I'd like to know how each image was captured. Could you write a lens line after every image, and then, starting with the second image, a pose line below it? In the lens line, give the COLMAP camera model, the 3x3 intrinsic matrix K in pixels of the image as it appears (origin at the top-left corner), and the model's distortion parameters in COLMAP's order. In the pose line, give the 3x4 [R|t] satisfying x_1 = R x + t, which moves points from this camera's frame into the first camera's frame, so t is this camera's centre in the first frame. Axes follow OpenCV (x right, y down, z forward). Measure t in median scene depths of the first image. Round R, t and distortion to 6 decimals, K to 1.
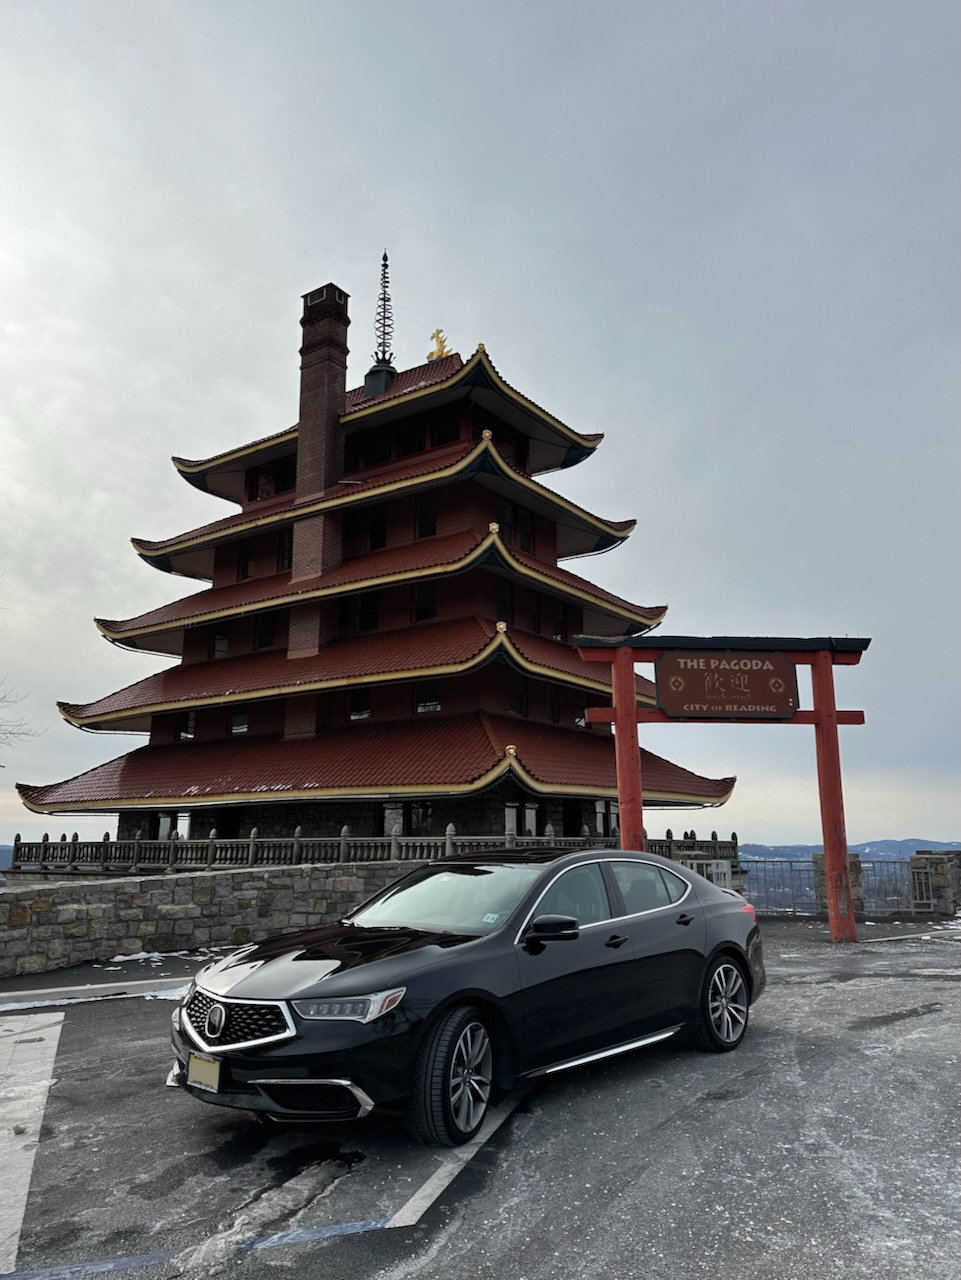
lens RADIAL K [[933.1, 0, 479.7], [0, 933.1, 606.3], [0, 0, 1]] dist [0.185515, -0.361474]
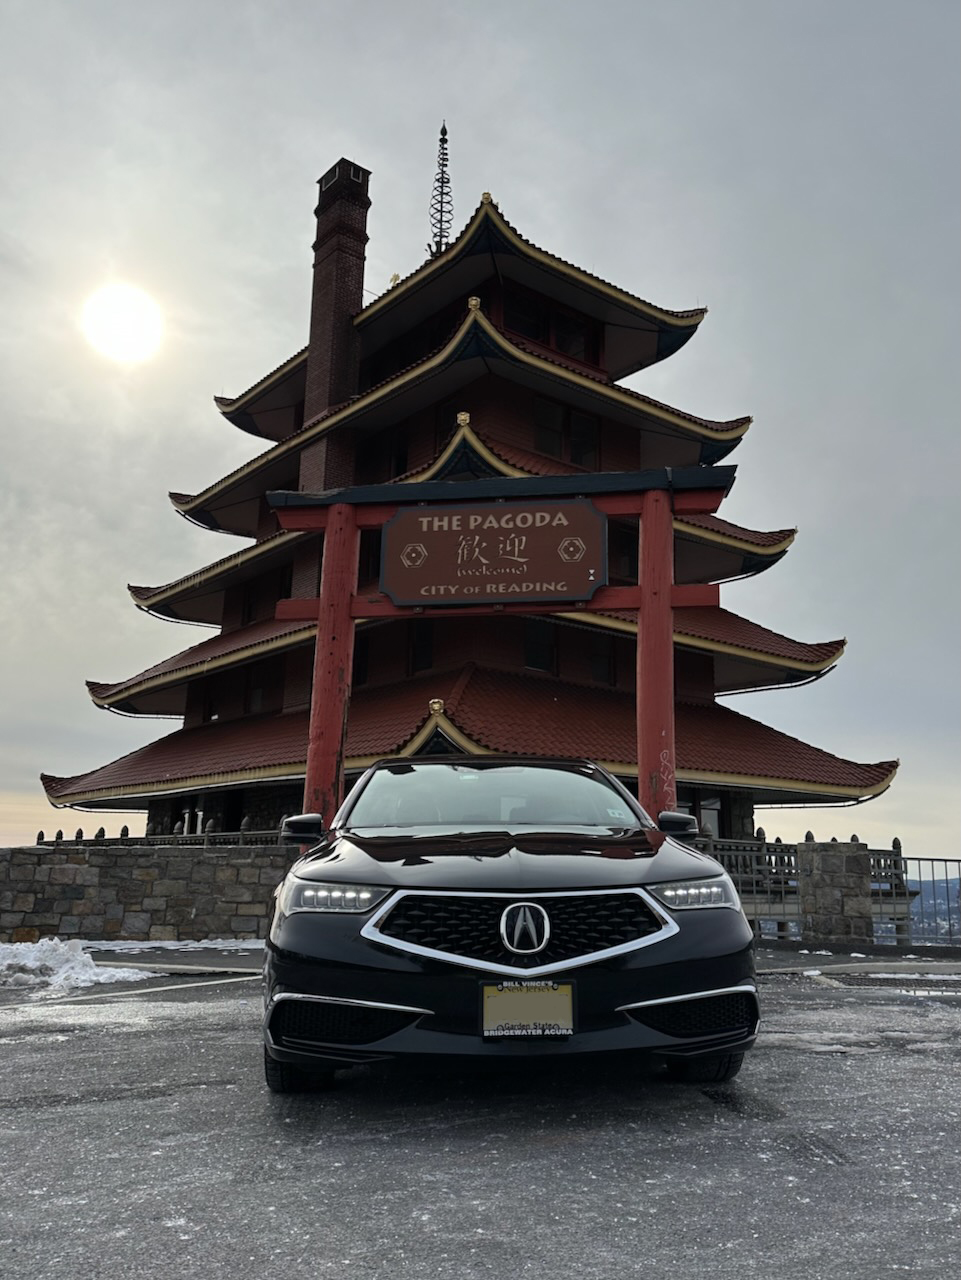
lens RADIAL K [[1053.3, 0, 525.5], [0, 1053.3, 582.7], [0, 0, 1]] dist [0.167939, -0.320505]
pose [[0.966617, -0.049378, -0.251423, 0.231808], [0.044111, 0.998674, -0.026546, 0.061945], [0.252401, 0.014569, 0.967513, 0.166964]]
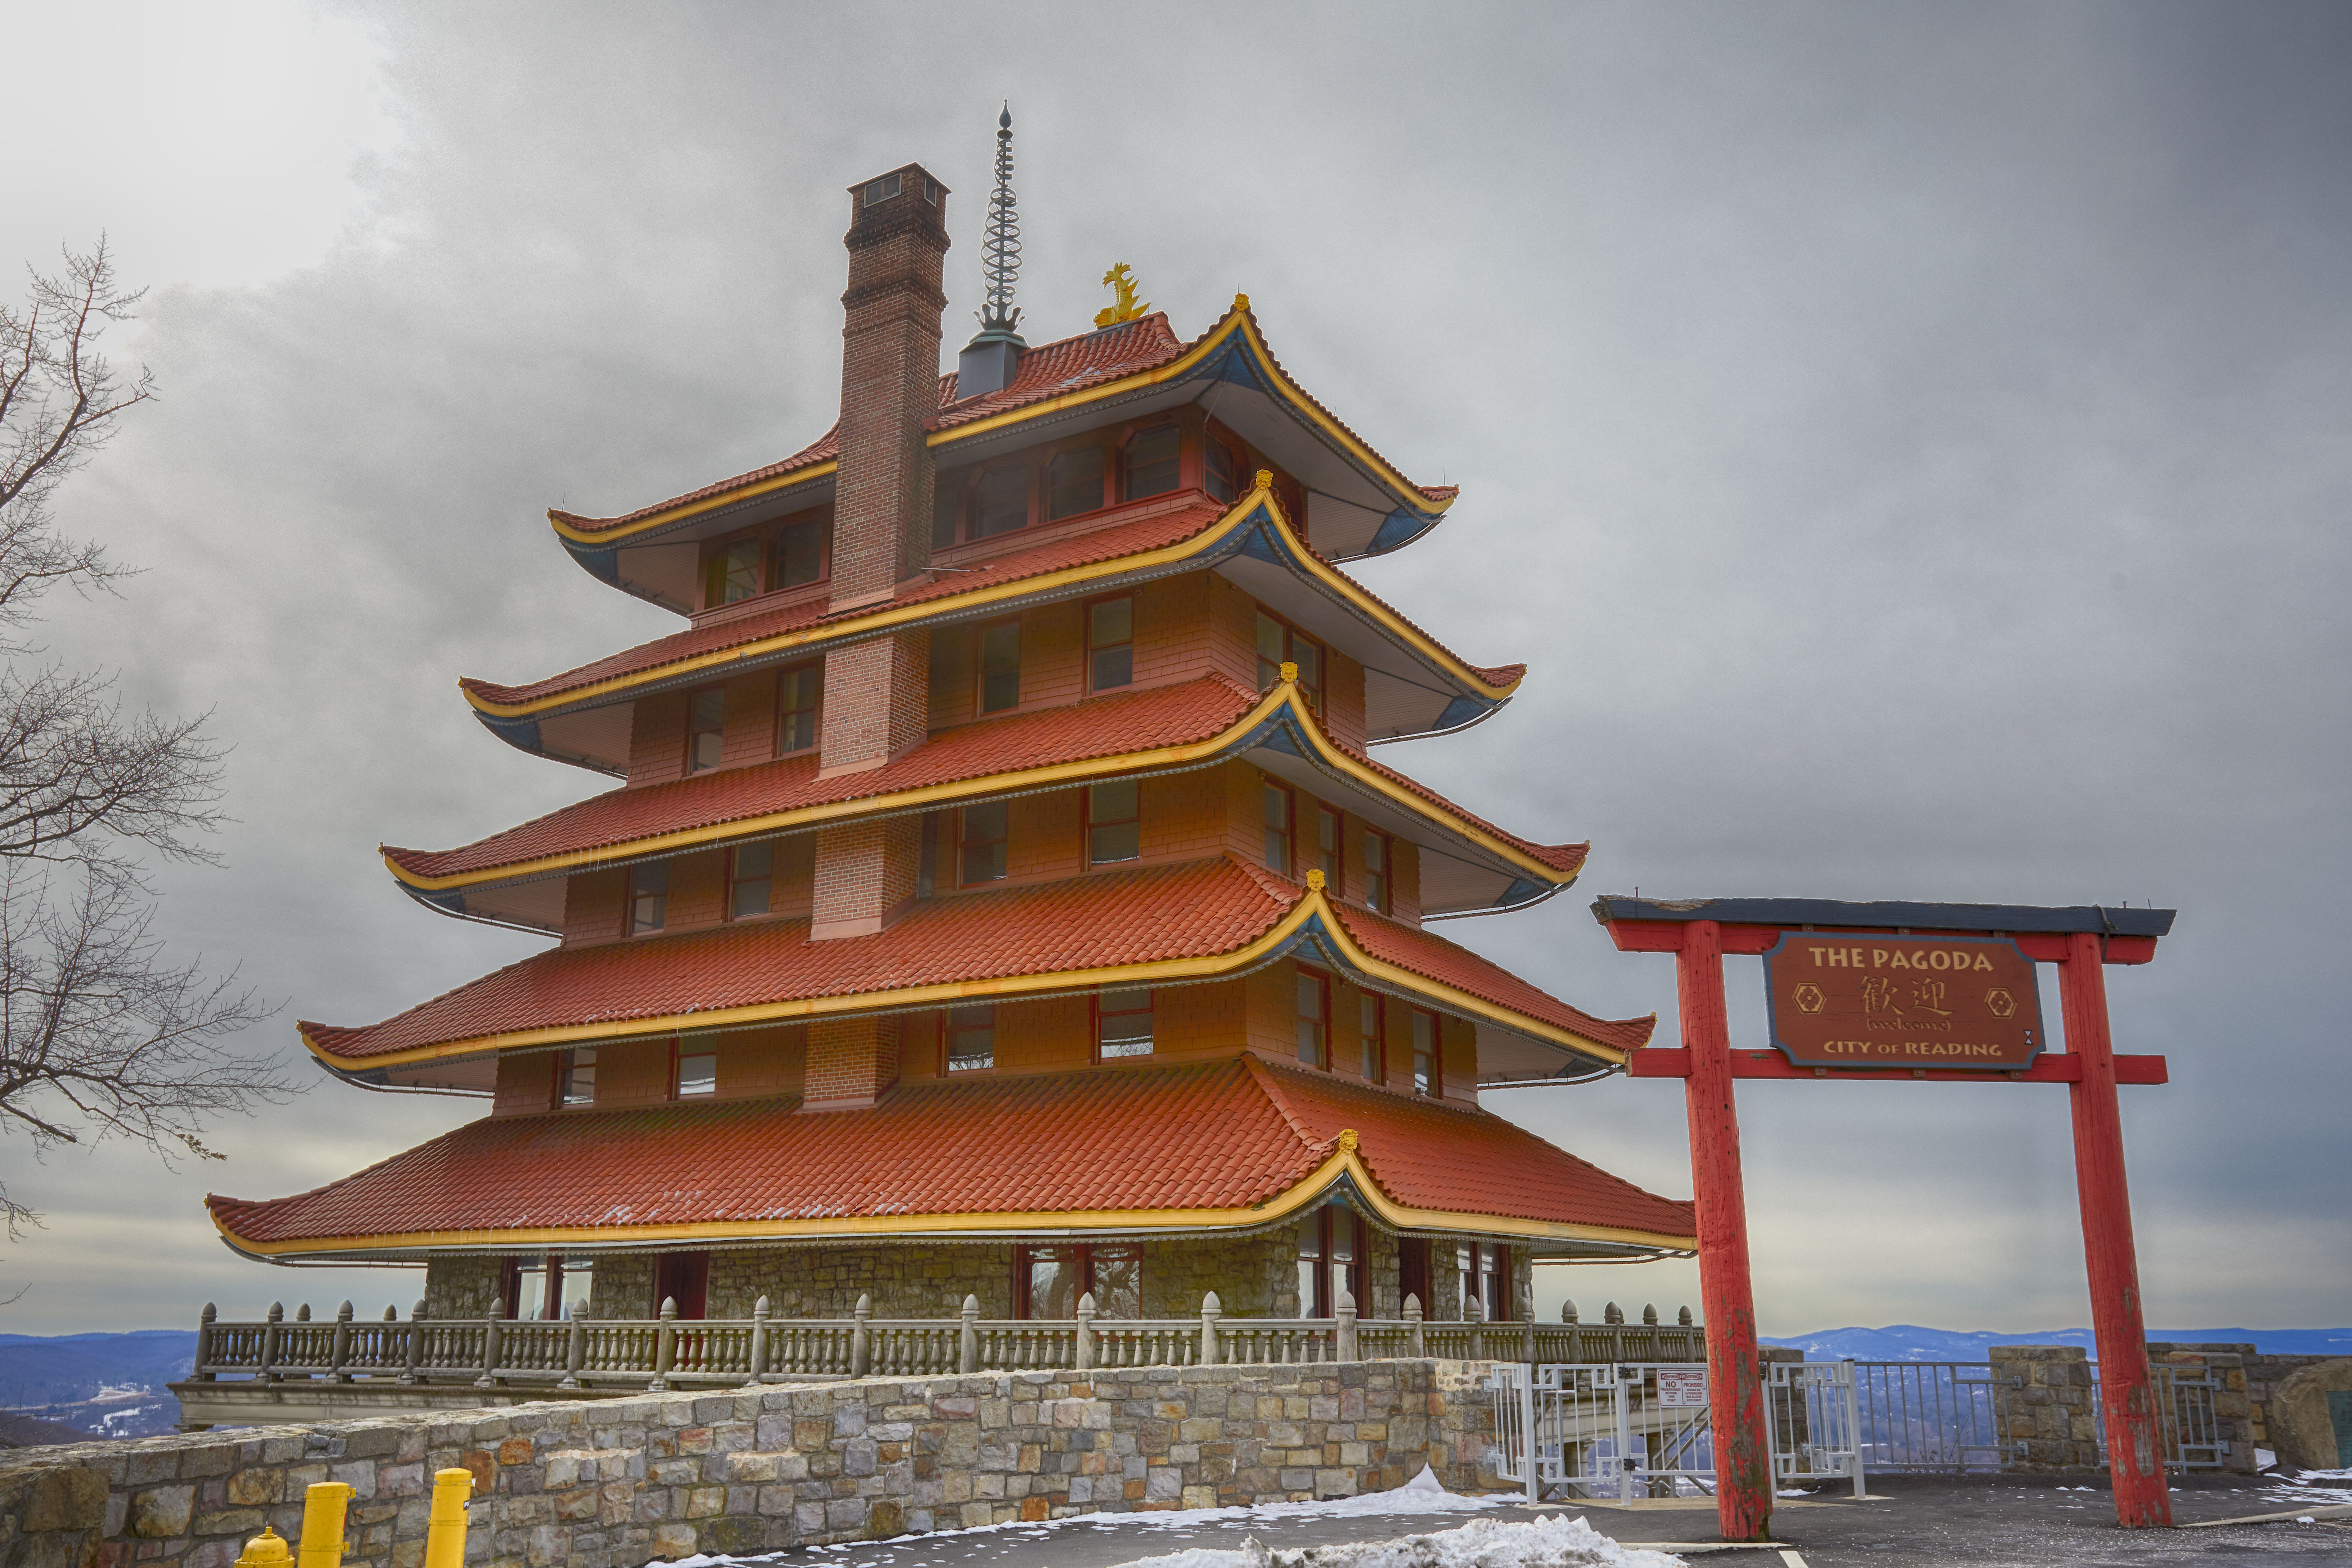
lens RADIAL K [[1955.5, 0, 1176.0], [0, 1955.5, 784.0], [0, 0, 1]] dist [-0.034418, 0.082201]
pose [[0.997351, 0.022281, 0.069243, -0.094193], [-0.020130, 0.999298, -0.031608, 0.005386], [-0.069899, 0.030130, 0.997099, 0.009980]]
